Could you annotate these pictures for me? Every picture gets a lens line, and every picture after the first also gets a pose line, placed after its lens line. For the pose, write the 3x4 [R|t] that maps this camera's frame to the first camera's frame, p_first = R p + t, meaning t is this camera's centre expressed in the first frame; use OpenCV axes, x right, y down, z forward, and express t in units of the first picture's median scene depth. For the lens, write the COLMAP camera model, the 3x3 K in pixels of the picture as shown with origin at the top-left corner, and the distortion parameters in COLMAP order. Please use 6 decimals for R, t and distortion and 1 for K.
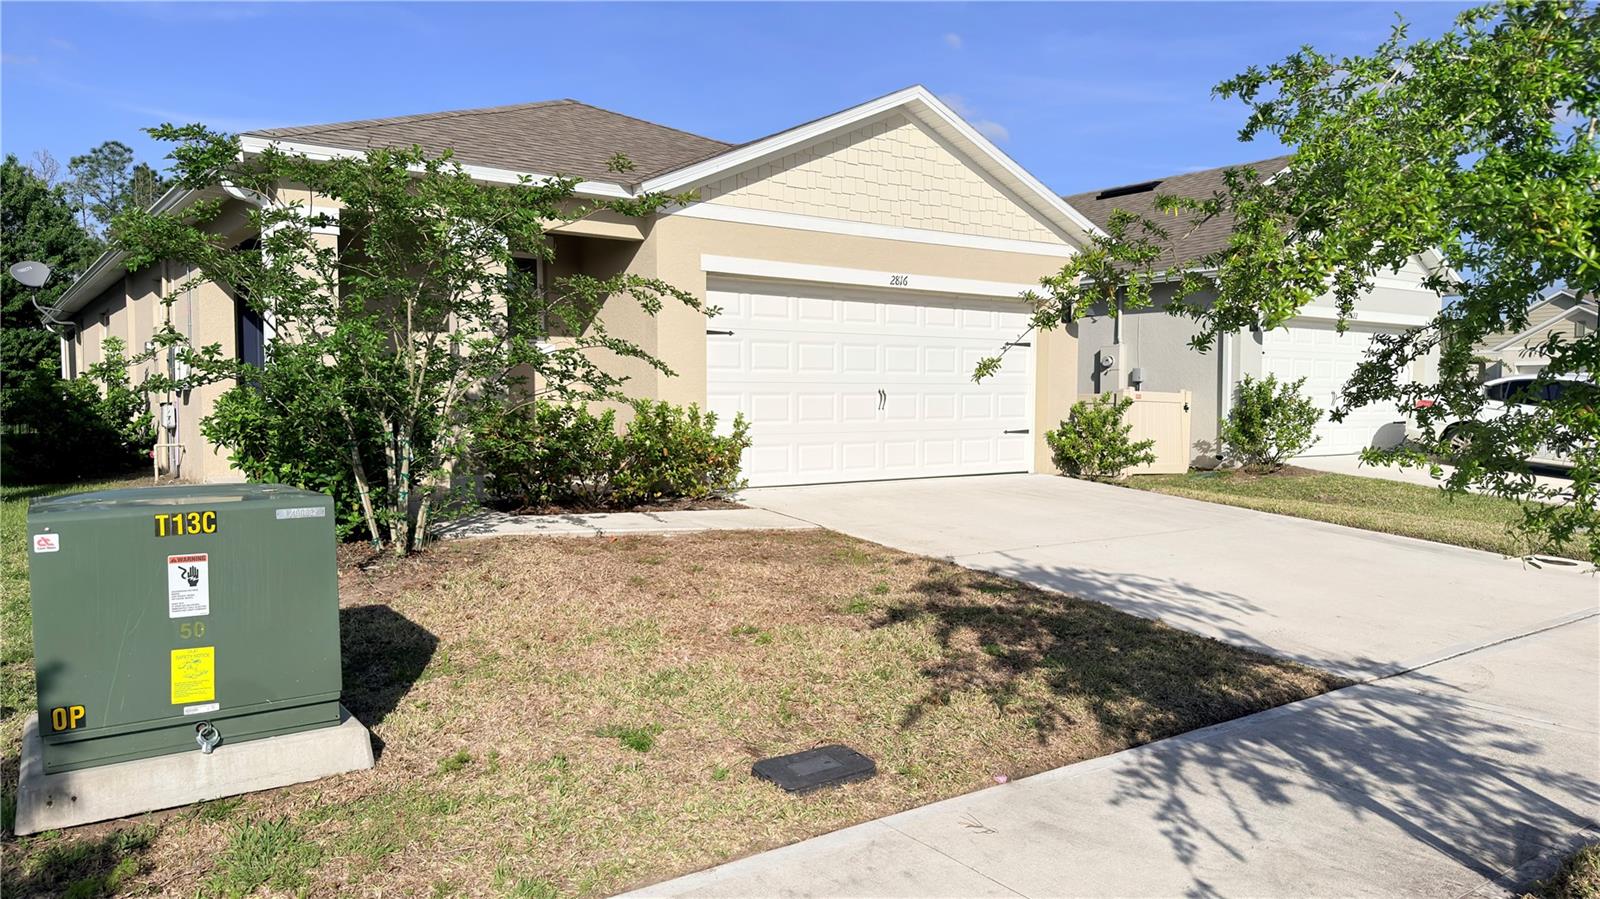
lens RADIAL K [[1141.0, 0, 800.0], [0, 1141.0, 449.5], [0, 0, 1]] dist [0.033373, -0.004921]
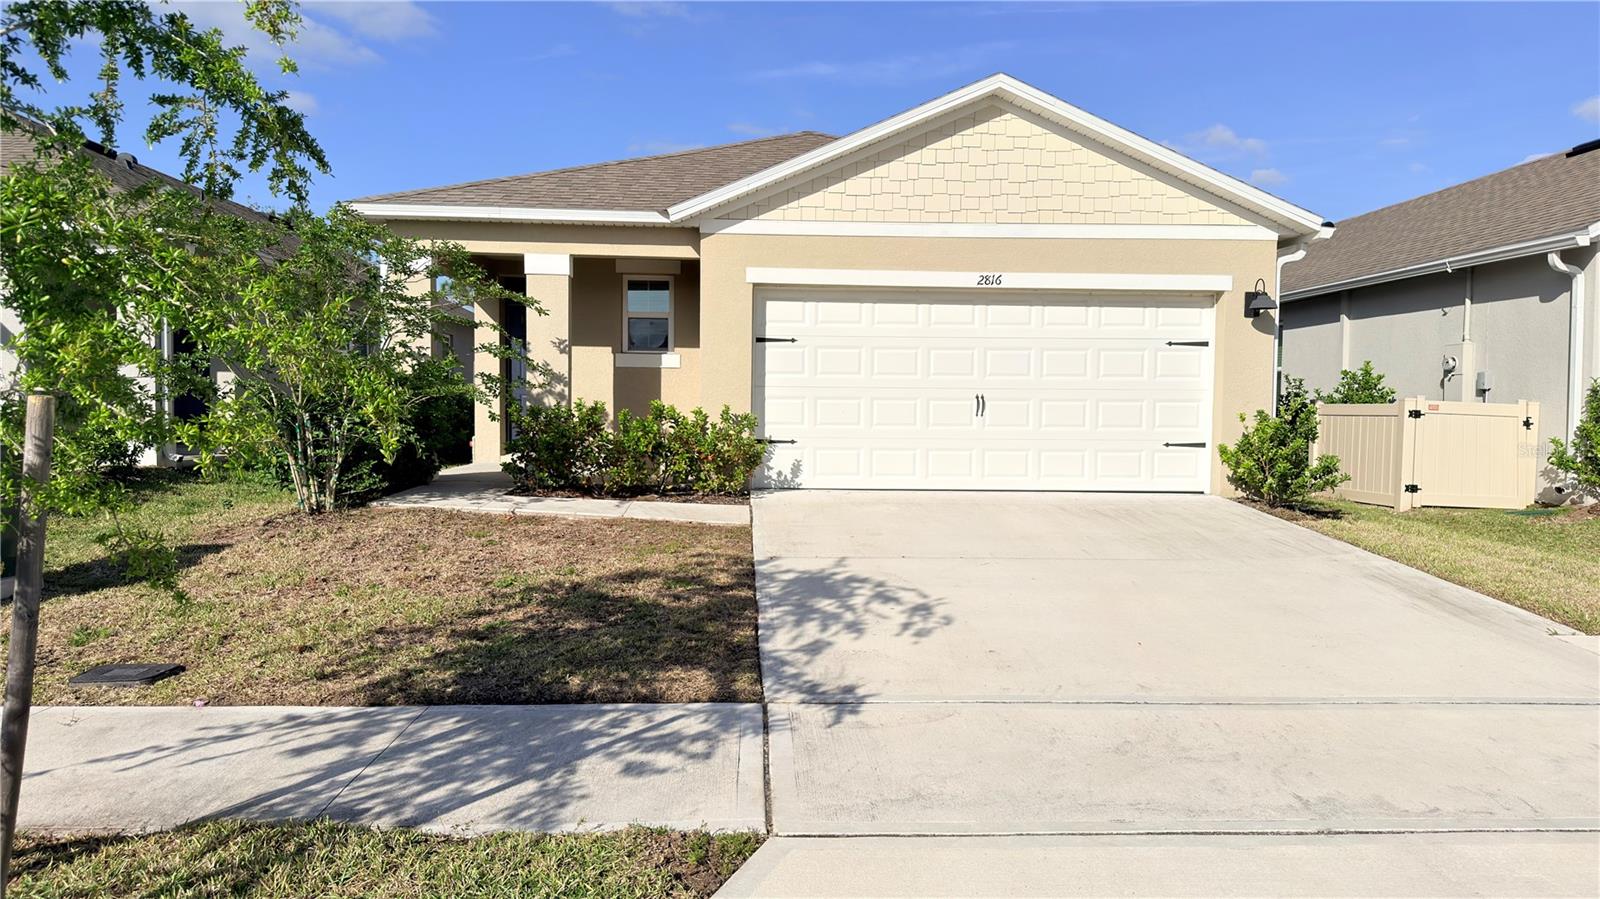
lens RADIAL K [[1120.4, 0, 795.8], [0, 1120.4, 442.7], [0, 0, 1]] dist [0.128425, -0.267203]
pose [[0.815814, 0.023064, -0.577855, 1.200429], [-0.037638, 0.999204, -0.013256, 0.013840], [0.577089, 0.032564, 0.816032, 0.348872]]
